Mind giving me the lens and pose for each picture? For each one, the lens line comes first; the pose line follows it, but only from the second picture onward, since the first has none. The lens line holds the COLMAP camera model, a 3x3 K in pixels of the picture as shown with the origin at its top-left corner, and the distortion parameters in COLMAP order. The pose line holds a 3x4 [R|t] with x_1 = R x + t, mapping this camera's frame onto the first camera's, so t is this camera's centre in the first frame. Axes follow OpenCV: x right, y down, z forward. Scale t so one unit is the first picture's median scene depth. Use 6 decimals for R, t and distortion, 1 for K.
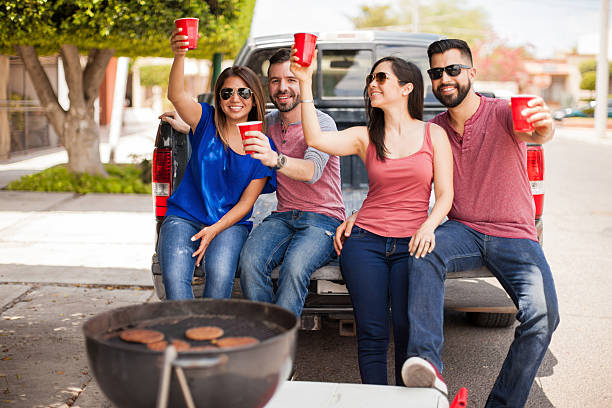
lens RADIAL K [[993.1, 0, 307.8], [0, 993.1, 205.2], [0, 0, 1]] dist [-0.104887, 0.148353]
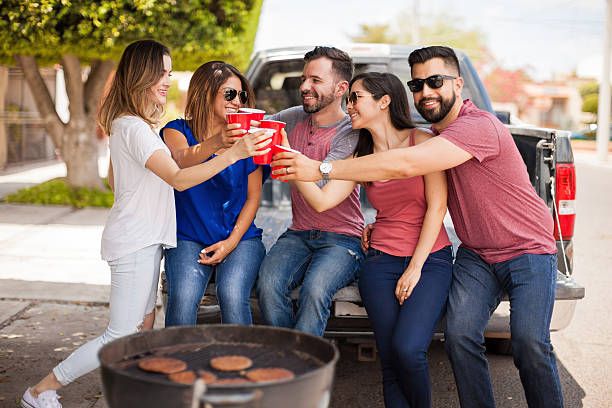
lens RADIAL K [[997.7, 0, 303.8], [0, 997.7, 185.0], [0, 0, 1]] dist [-0.119686, 0.035229]
pose [[0.999818, 0.018962, 0.001990, -0.011847], [-0.018870, 0.999048, -0.039320, 0.000301], [-0.002733, 0.039275, 0.999225, 0.024170]]
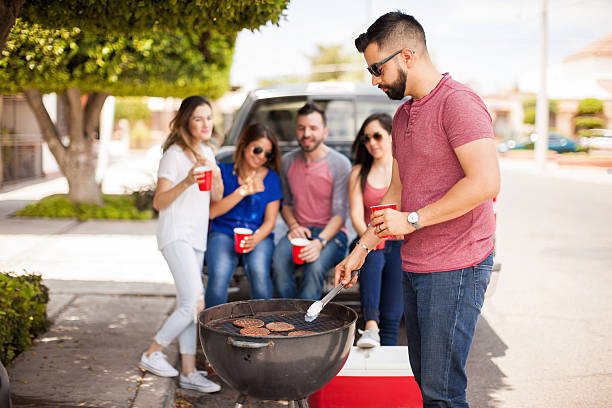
lens RADIAL K [[965.2, 0, 308.0], [0, 965.2, 202.2], [0, 0, 1]] dist [-0.100724, -0.058601]
pose [[0.998747, -0.001788, 0.050002, -0.034585], [0.003424, 0.999460, -0.032665, 0.005197], [-0.049917, 0.032795, 0.998215, -0.119542]]
